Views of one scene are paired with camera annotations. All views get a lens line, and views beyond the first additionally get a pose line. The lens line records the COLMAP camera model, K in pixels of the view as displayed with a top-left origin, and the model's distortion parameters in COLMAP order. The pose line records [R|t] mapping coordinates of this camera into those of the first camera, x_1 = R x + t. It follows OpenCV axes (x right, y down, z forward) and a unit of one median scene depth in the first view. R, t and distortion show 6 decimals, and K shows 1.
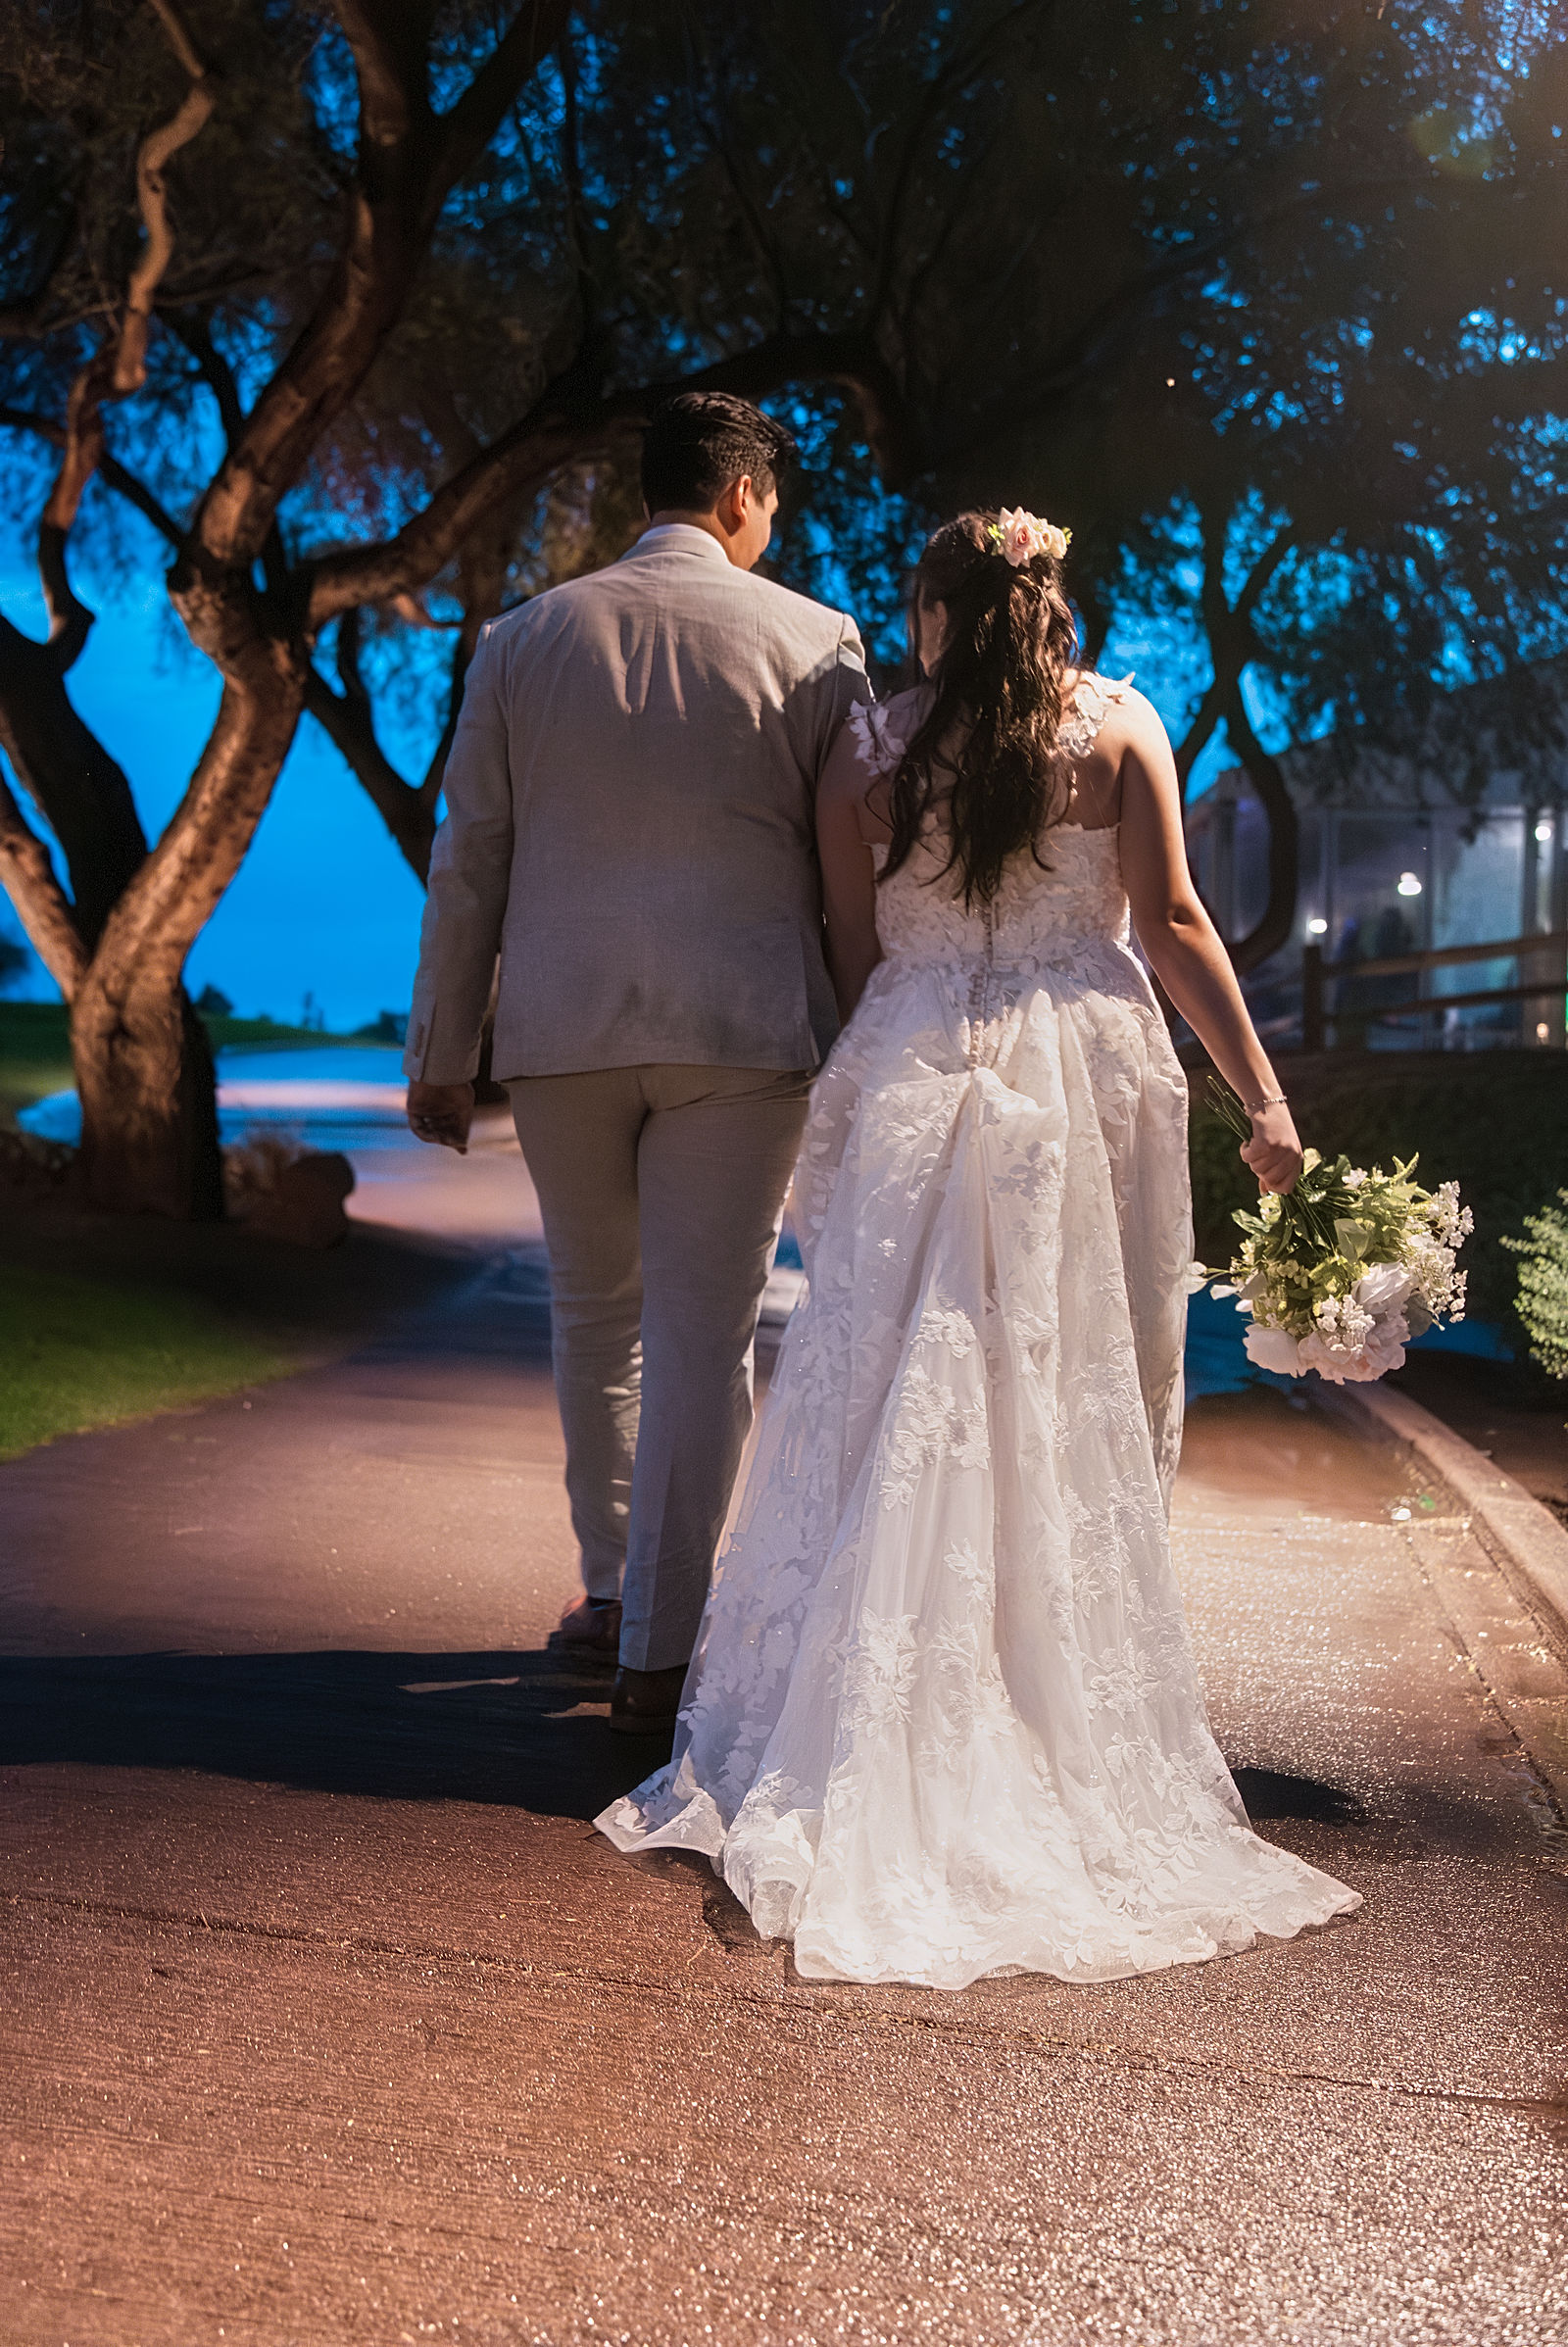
lens RADIAL K [[2405.0, 0, 784.0], [0, 2405.0, 1173.5], [0, 0, 1]] dist [0.146879, -0.221689]
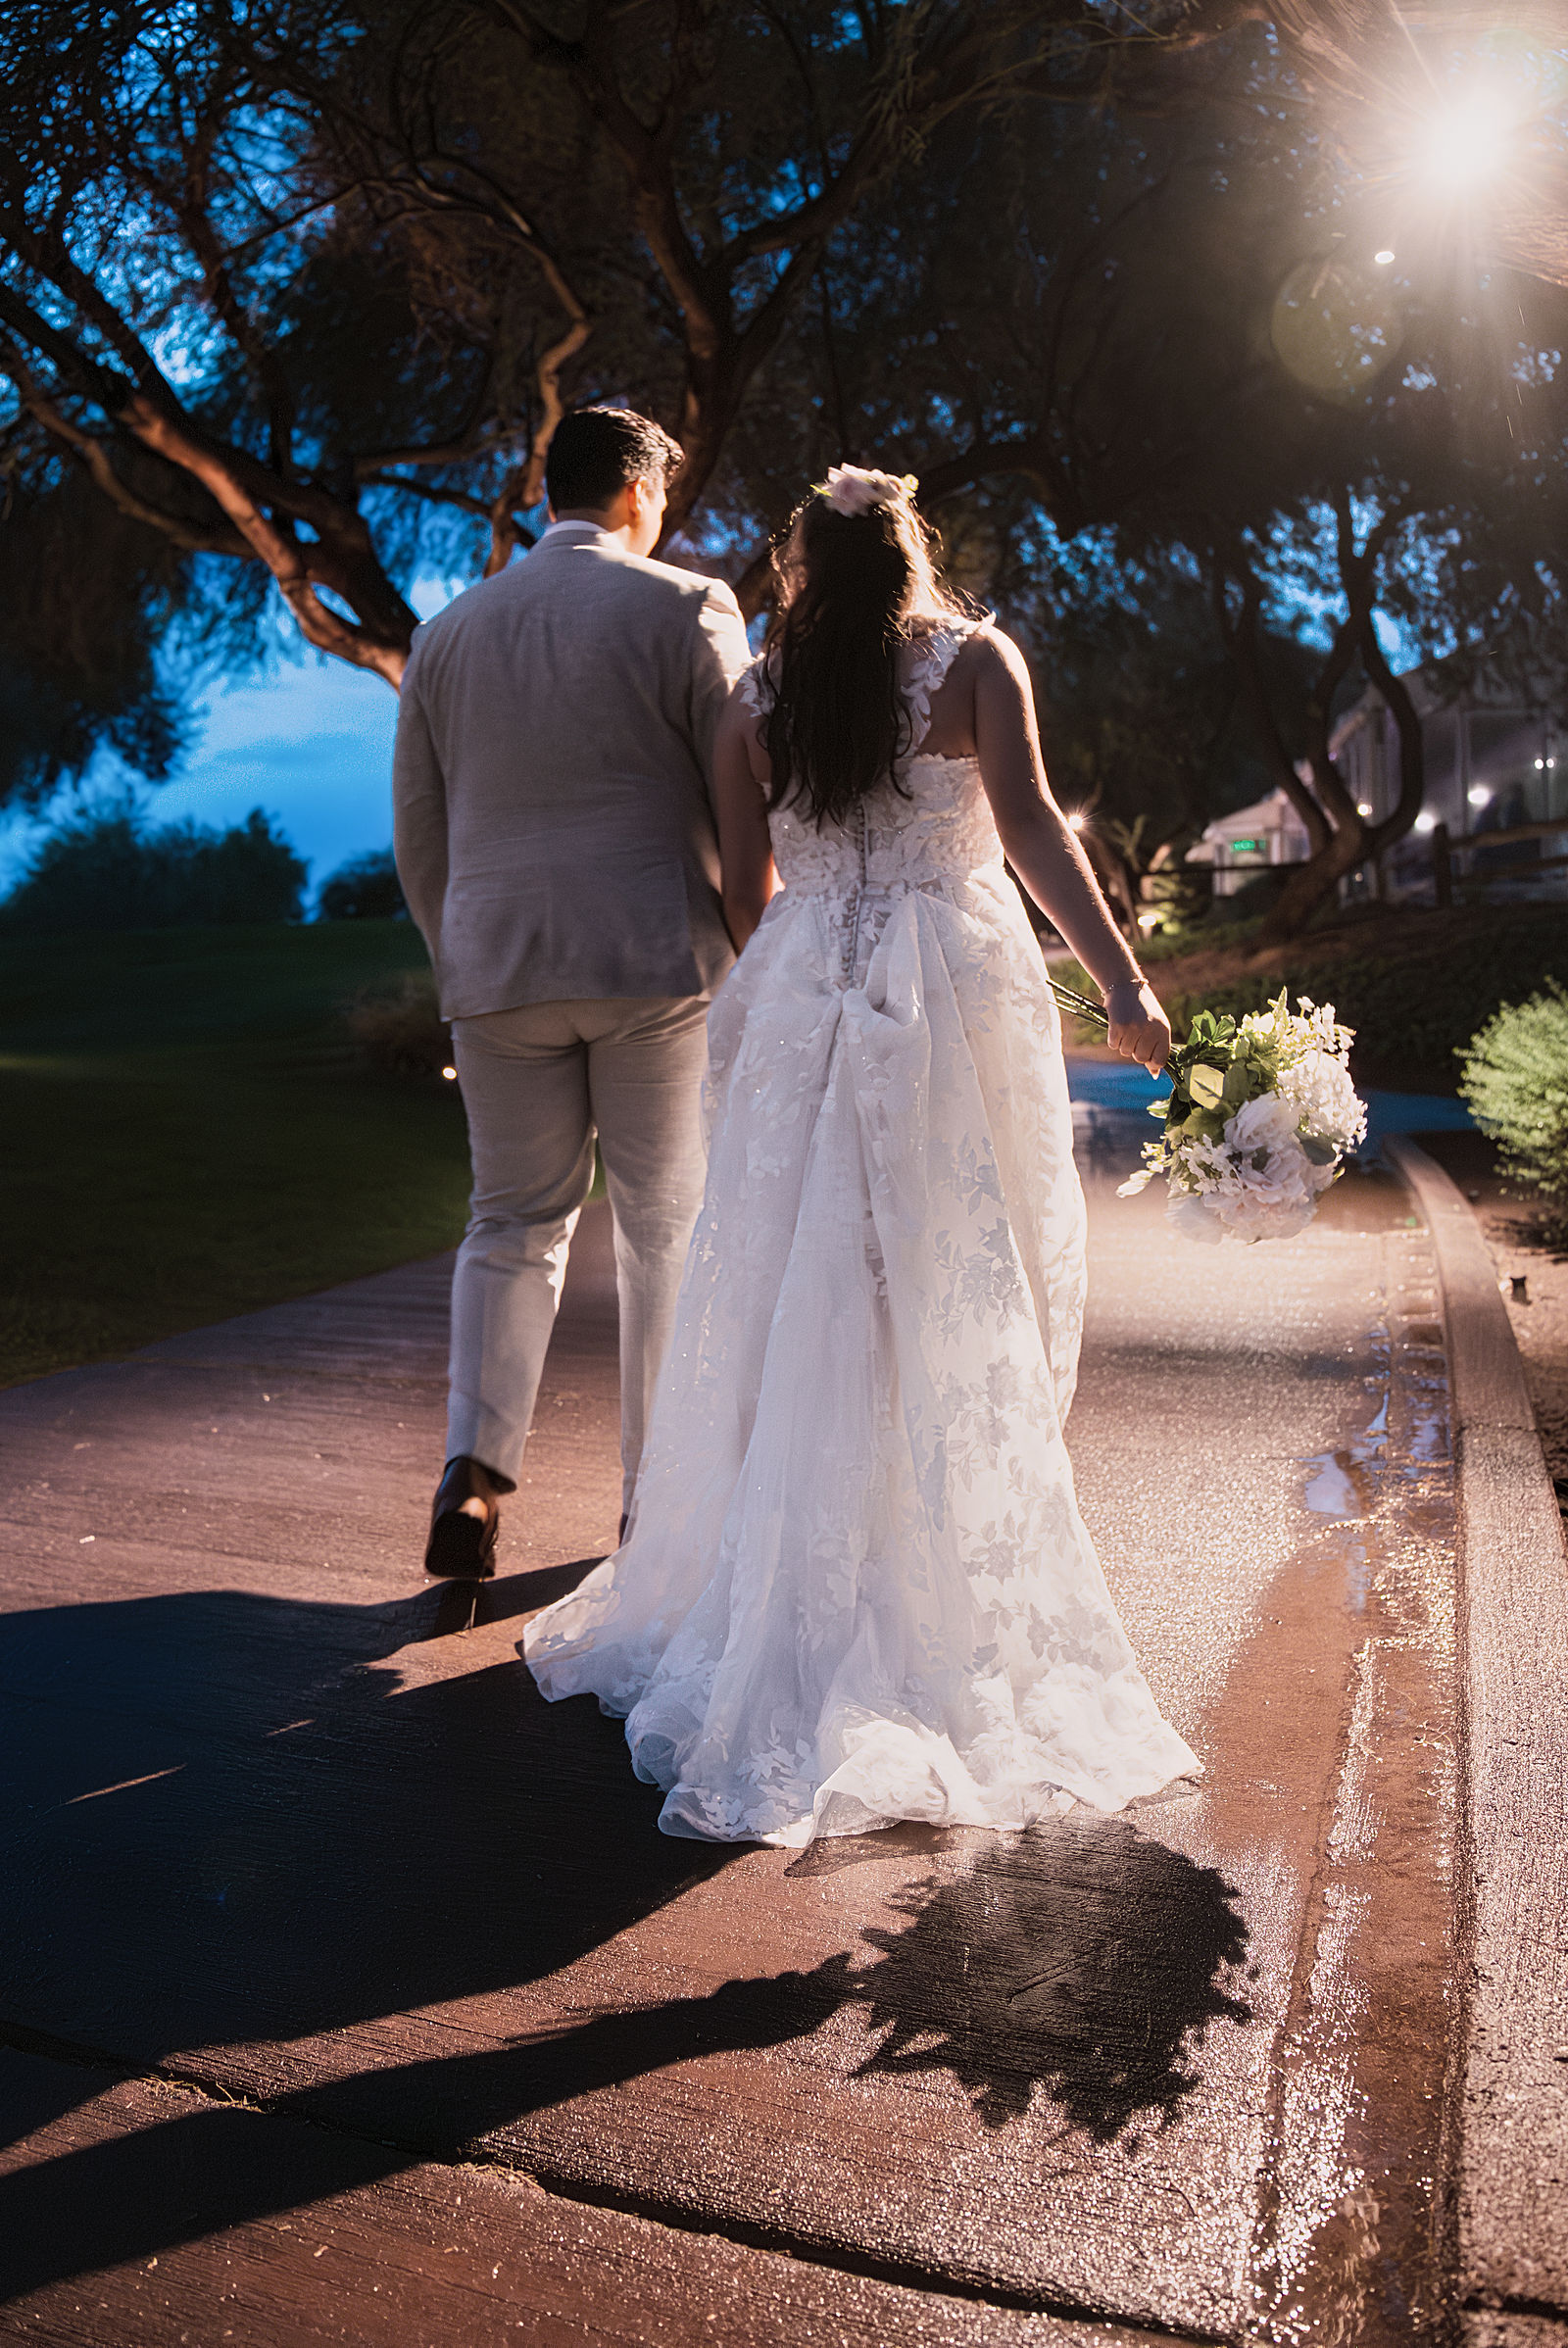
lens RADIAL K [[2383.7, 0, 782.5], [0, 2383.7, 1192.7], [0, 0, 1]] dist [-0.010950, -0.005297]
pose [[0.989198, -0.039226, -0.141236, 0.067412], [0.049290, 0.996434, 0.068482, -0.005763], [0.138046, -0.074704, 0.987604, -0.447822]]
